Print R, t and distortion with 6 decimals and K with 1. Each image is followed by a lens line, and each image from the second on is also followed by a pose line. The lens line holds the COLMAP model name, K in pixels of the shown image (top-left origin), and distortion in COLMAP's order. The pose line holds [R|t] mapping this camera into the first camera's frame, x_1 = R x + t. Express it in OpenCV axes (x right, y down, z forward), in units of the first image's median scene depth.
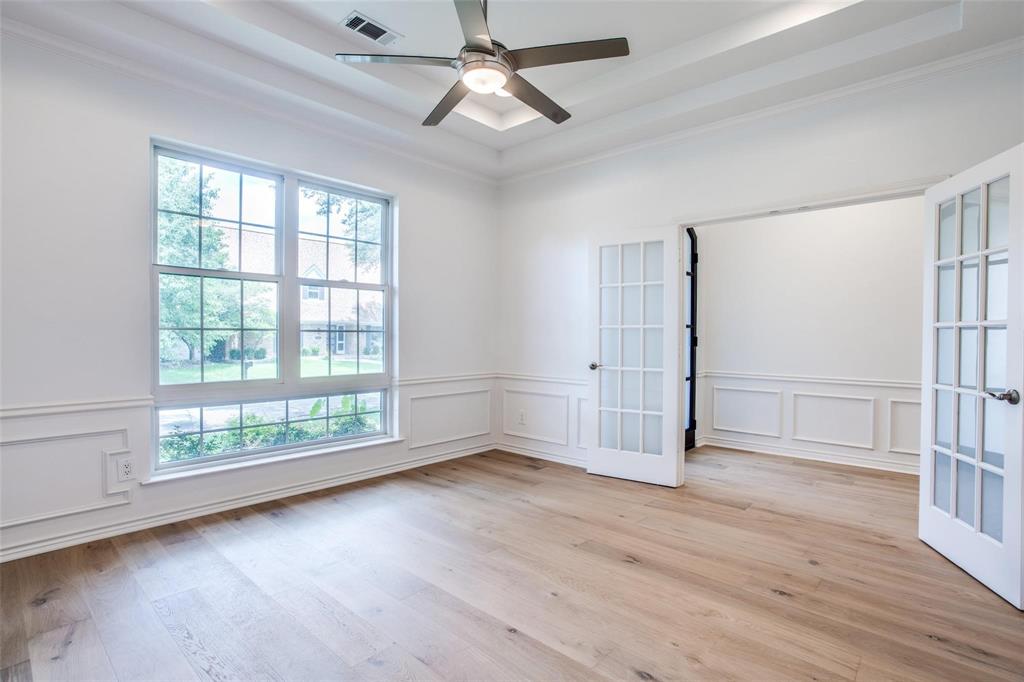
lens RADIAL K [[500.7, 0, 510.5], [0, 500.7, 340.1], [0, 0, 1]] dist [-0.062230, 0.035337]
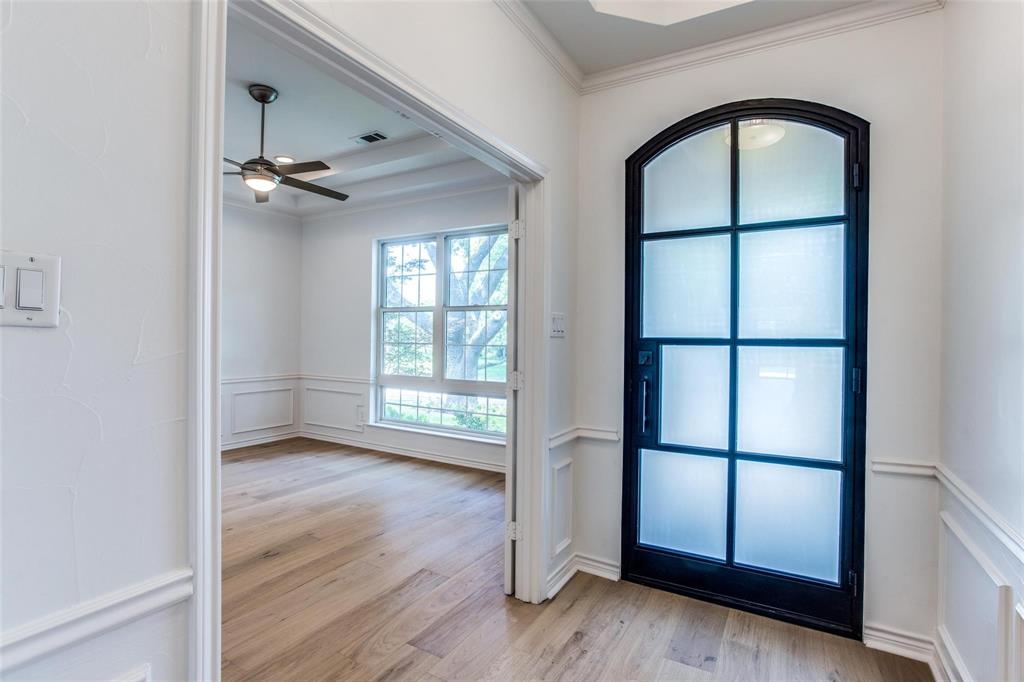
lens RADIAL K [[503.5, 0, 510.2], [0, 503.5, 339.6], [0, 0, 1]] dist [-0.062744, 0.037781]
pose [[0.208982, -0.002032, -0.977917, 1.089516], [-0.030240, 0.999506, -0.008539, -0.028760], [0.977452, 0.031357, 0.208818, 0.975494]]
